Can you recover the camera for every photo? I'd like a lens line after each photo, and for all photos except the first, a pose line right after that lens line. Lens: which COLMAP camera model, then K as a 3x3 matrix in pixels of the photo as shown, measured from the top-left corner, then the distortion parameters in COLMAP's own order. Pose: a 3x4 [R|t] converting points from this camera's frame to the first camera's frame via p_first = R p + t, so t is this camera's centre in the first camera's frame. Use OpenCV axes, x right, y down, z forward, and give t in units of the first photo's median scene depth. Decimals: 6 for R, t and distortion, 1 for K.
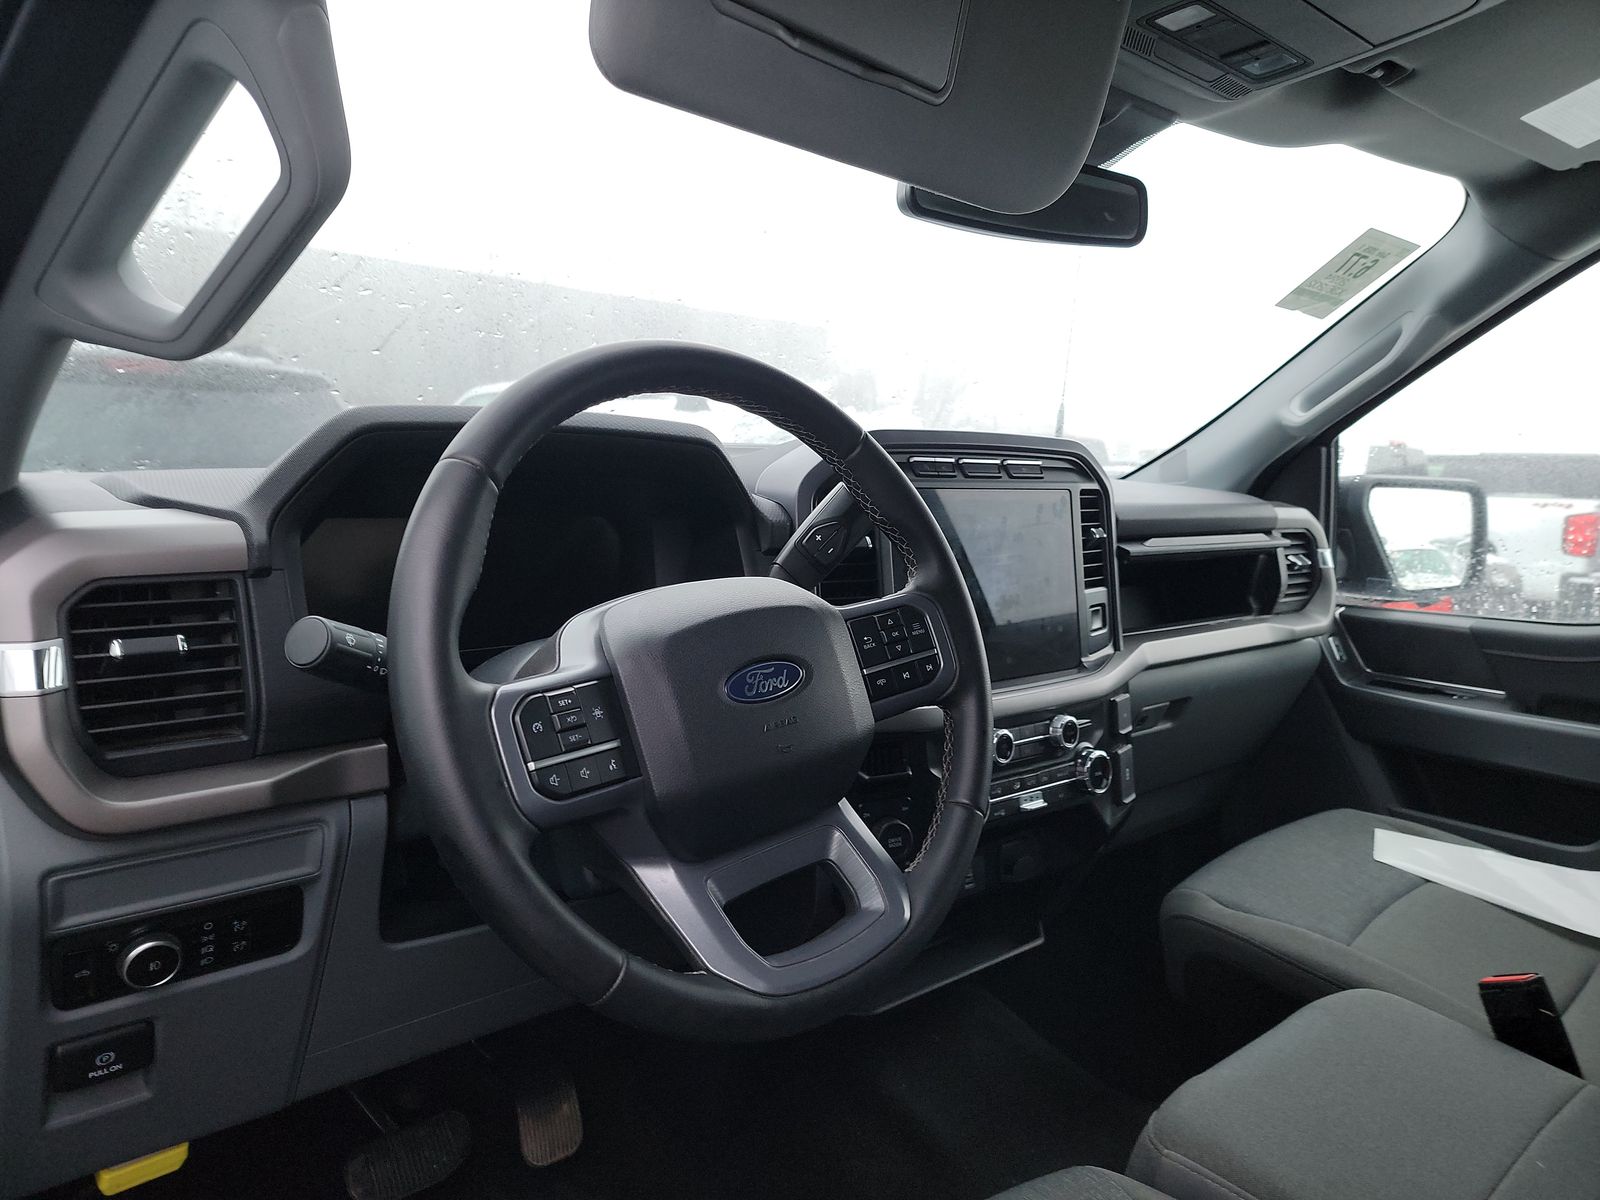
lens RADIAL K [[1110.7, 0, 797.8], [0, 1110.7, 610.8], [0, 0, 1]] dist [0.093590, -0.079845]
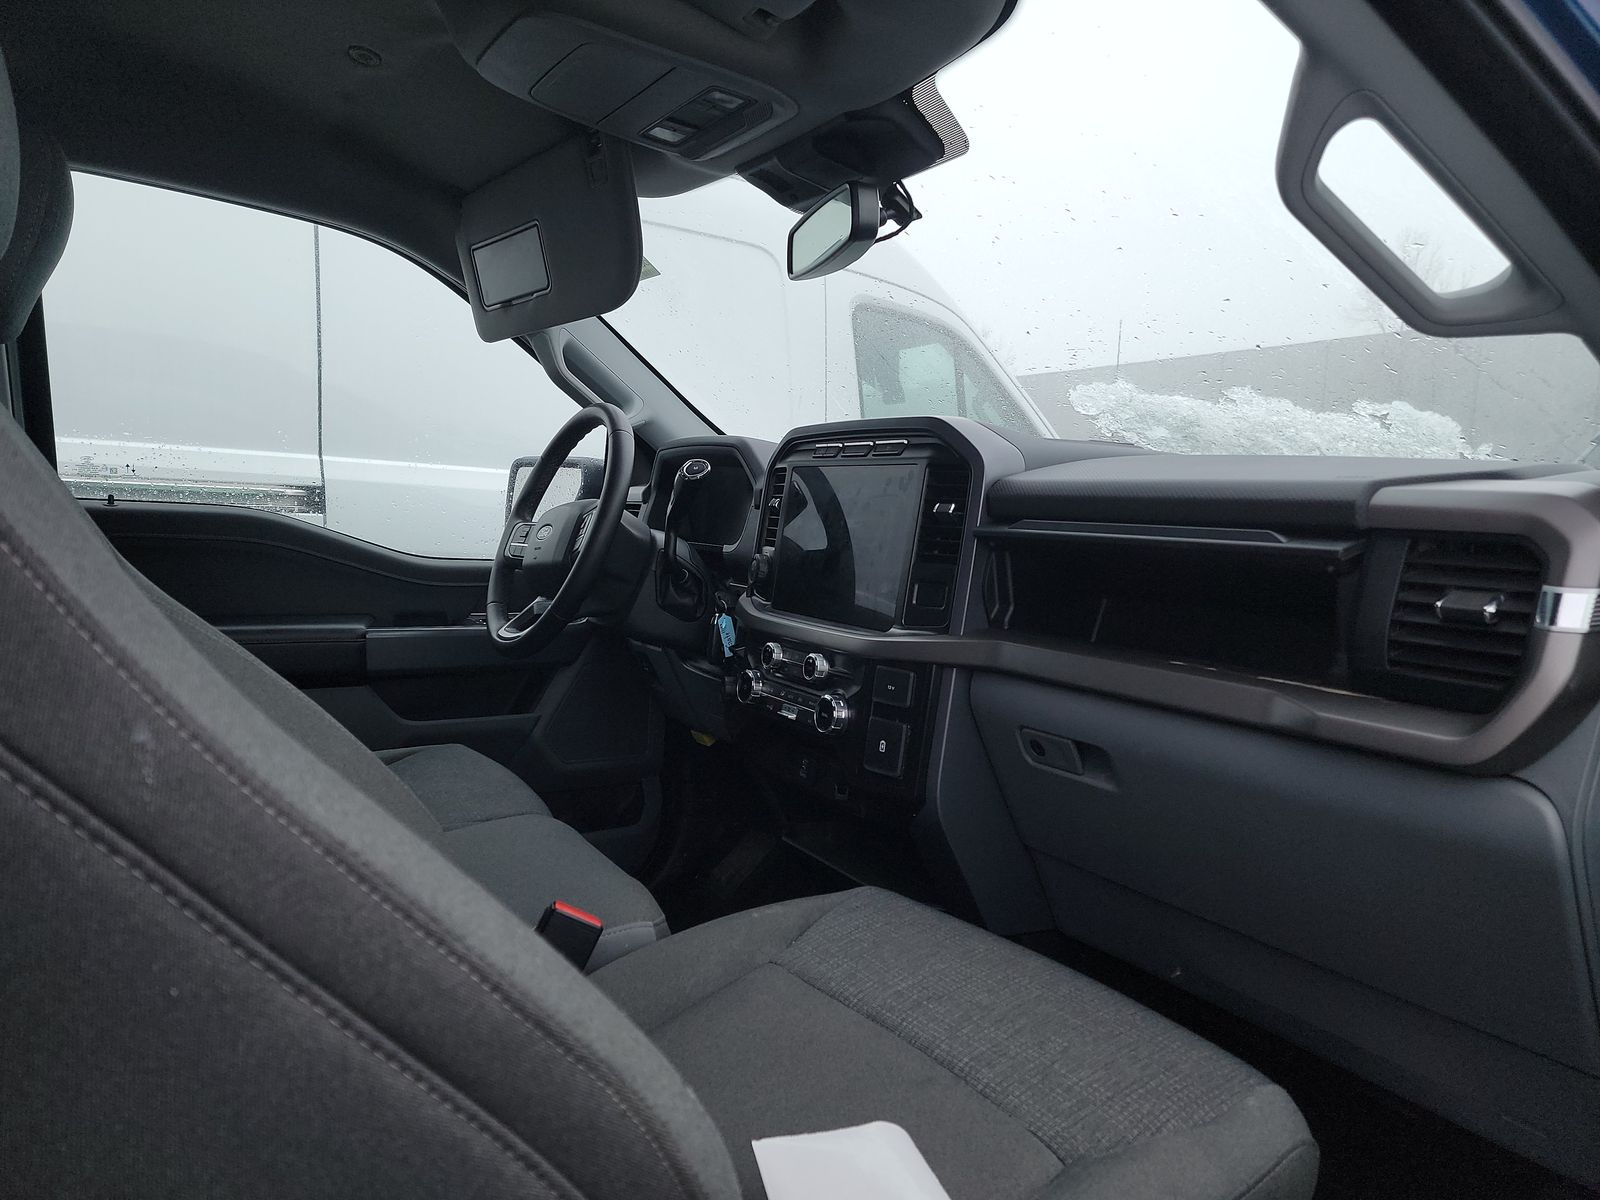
lens RADIAL K [[1110.7, 0, 797.8], [0, 1110.7, 610.8], [0, 0, 1]] dist [0.093590, -0.079845]
pose [[-0.174231, 0.088057, -0.980760, 1.279940], [-0.130708, 0.985112, 0.111668, -0.074622], [0.975991, 0.147650, -0.160127, 1.068874]]
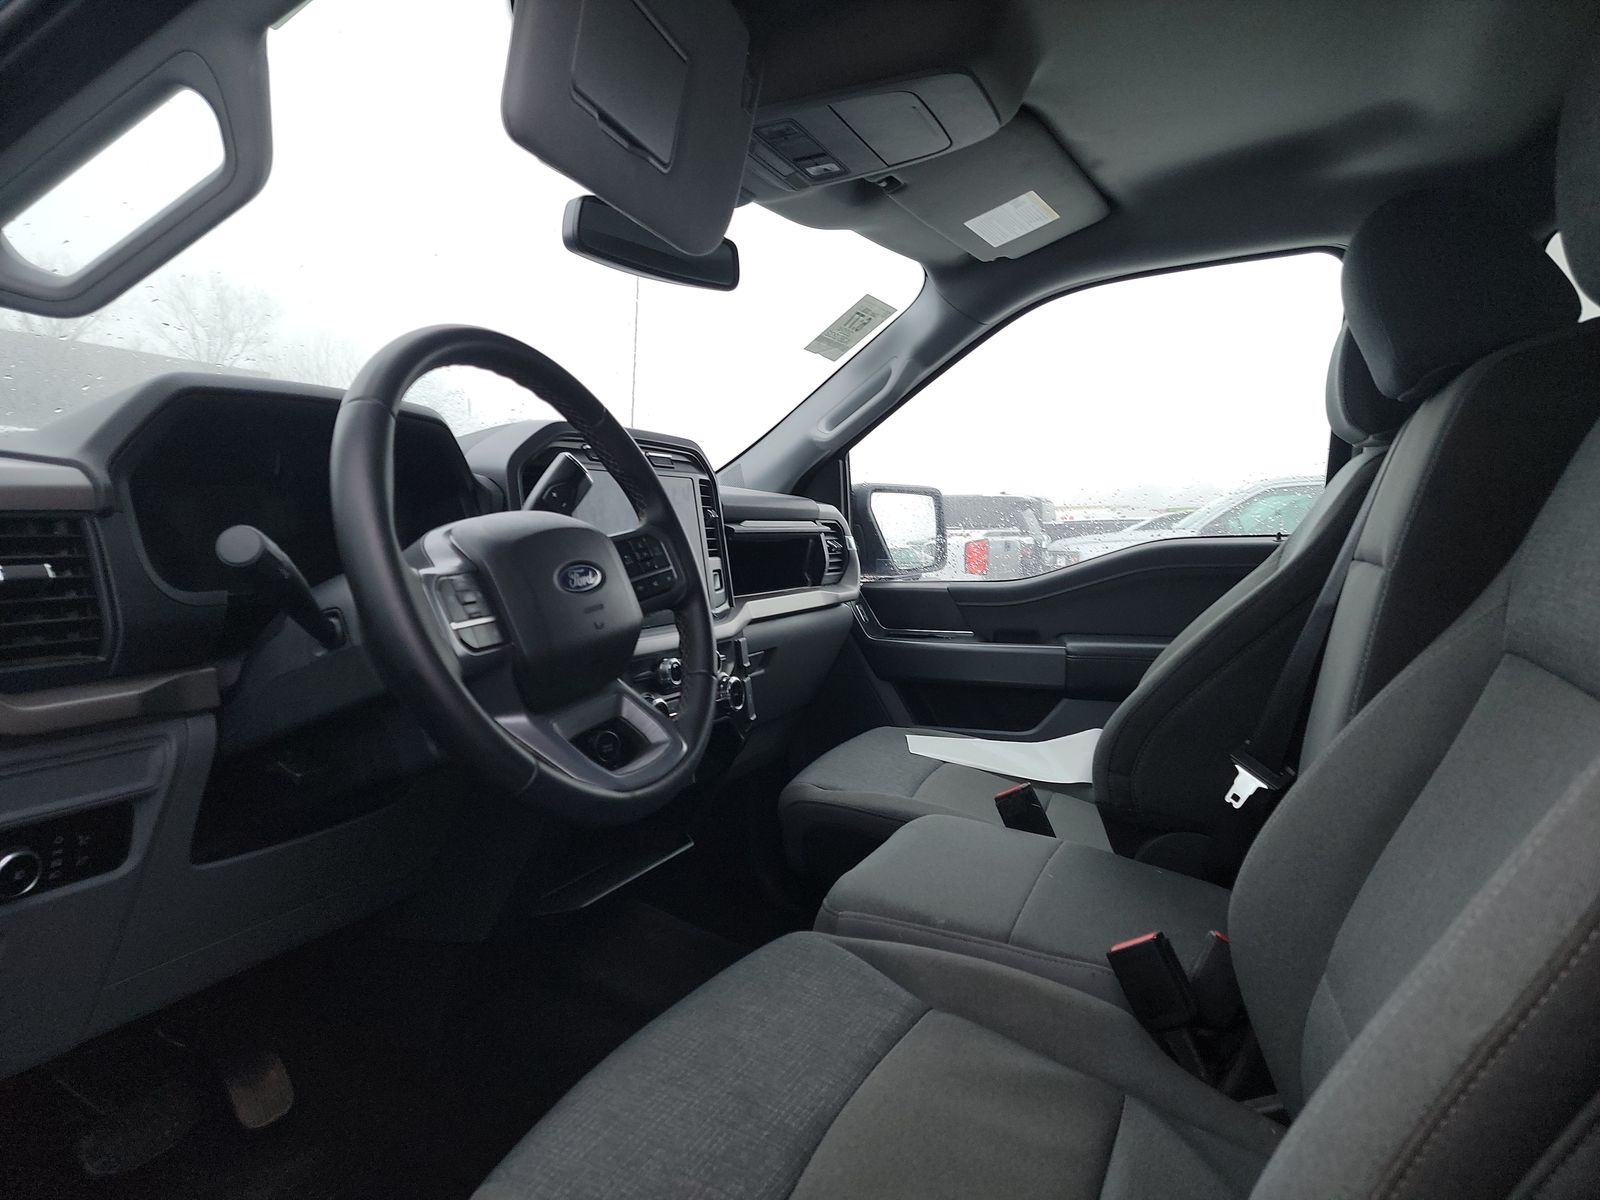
lens RADIAL K [[1110.7, 0, 797.8], [0, 1110.7, 610.8], [0, 0, 1]] dist [0.093590, -0.079845]
pose [[0.899916, -0.059244, 0.432020, -0.201784], [0.079687, 0.996388, -0.029354, 0.087177], [-0.428720, 0.060843, 0.901386, -0.177475]]
